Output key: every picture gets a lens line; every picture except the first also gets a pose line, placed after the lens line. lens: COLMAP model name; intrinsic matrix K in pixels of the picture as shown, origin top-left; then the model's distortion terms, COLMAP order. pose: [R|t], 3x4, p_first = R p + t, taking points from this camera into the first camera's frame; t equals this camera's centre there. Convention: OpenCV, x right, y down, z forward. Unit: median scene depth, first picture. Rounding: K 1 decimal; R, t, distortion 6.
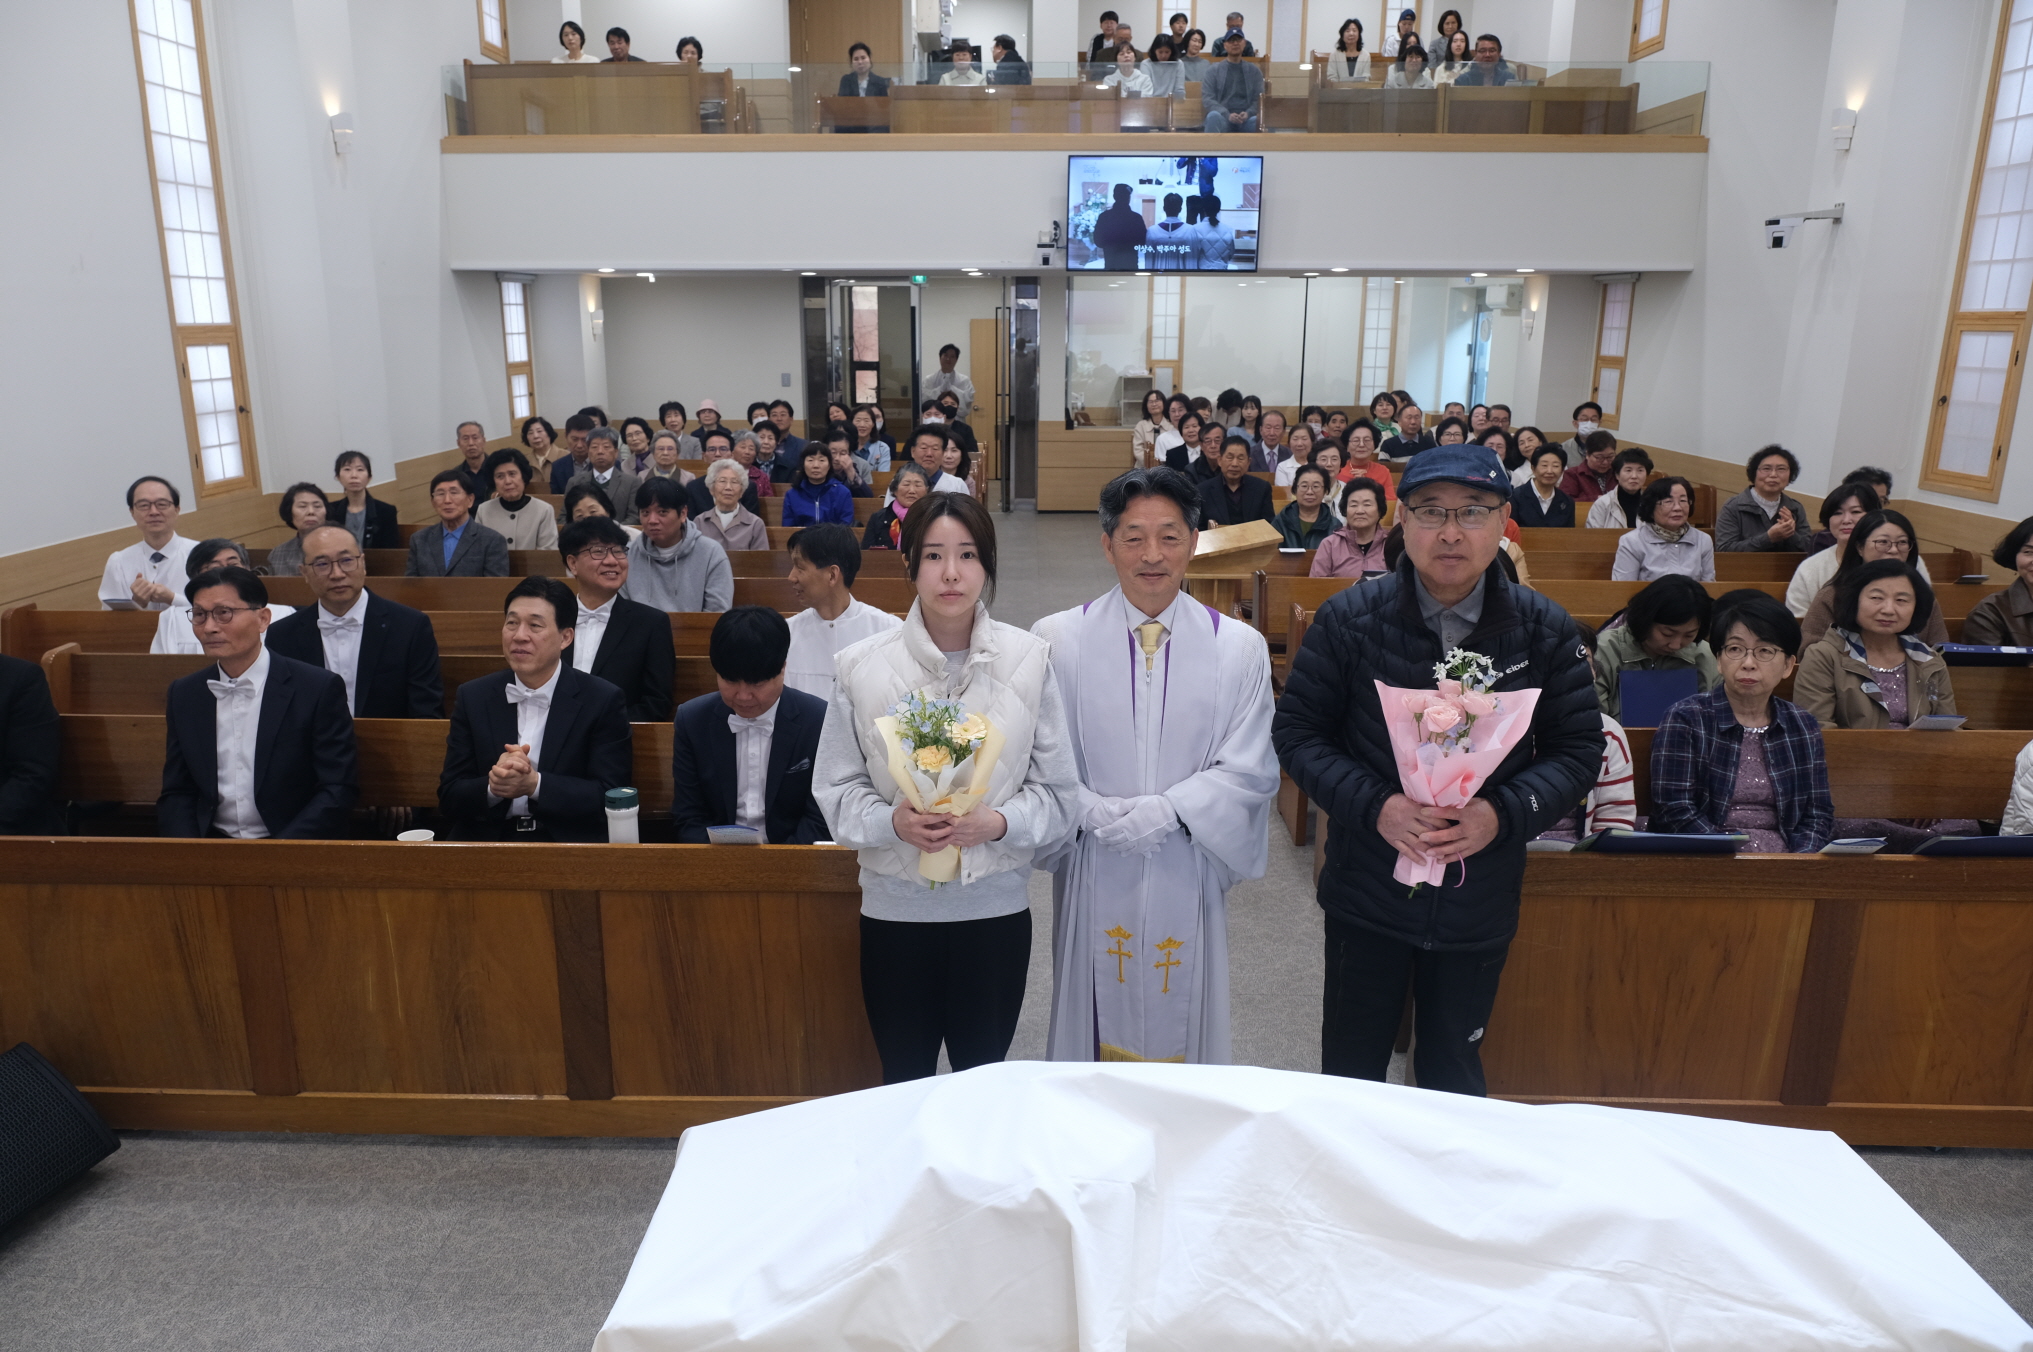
lens RADIAL K [[1347.0, 0, 1023.8], [0, 1347.0, 676.9], [0, 0, 1]] dist [-0.019251, 0.022232]
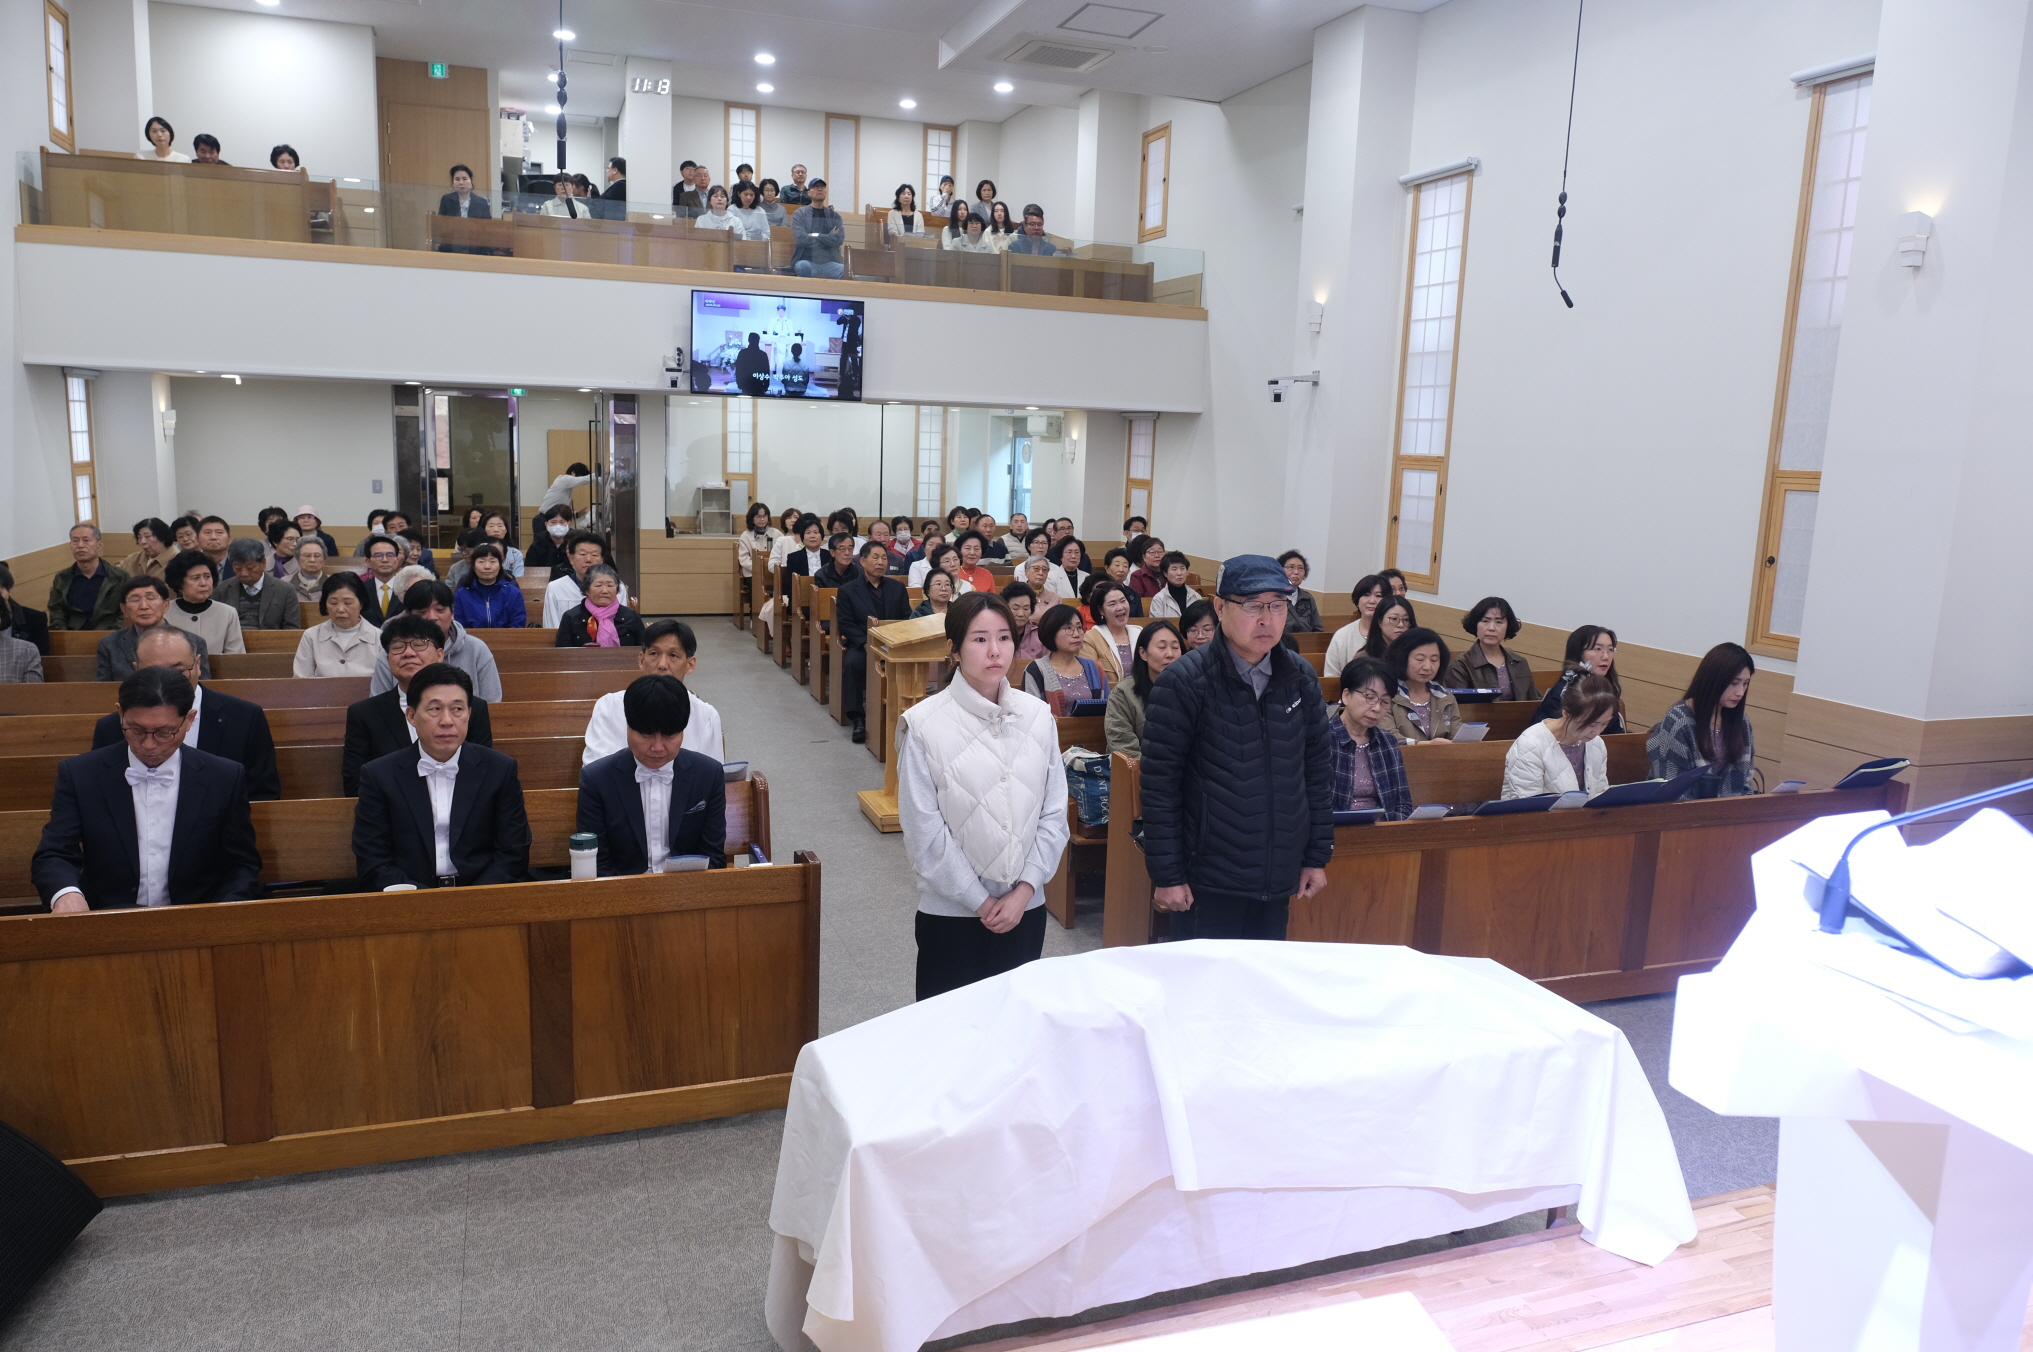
lens RADIAL K [[1347.0, 0, 1005.1], [0, 1347.0, 672.3], [0, 0, 1]] dist [-0.019251, 0.022232]
pose [[0.936557, -0.030049, 0.349225, -0.143476], [0.058766, 0.995677, -0.071928, 0.019605], [-0.345554, 0.087887, 0.934274, -0.101660]]
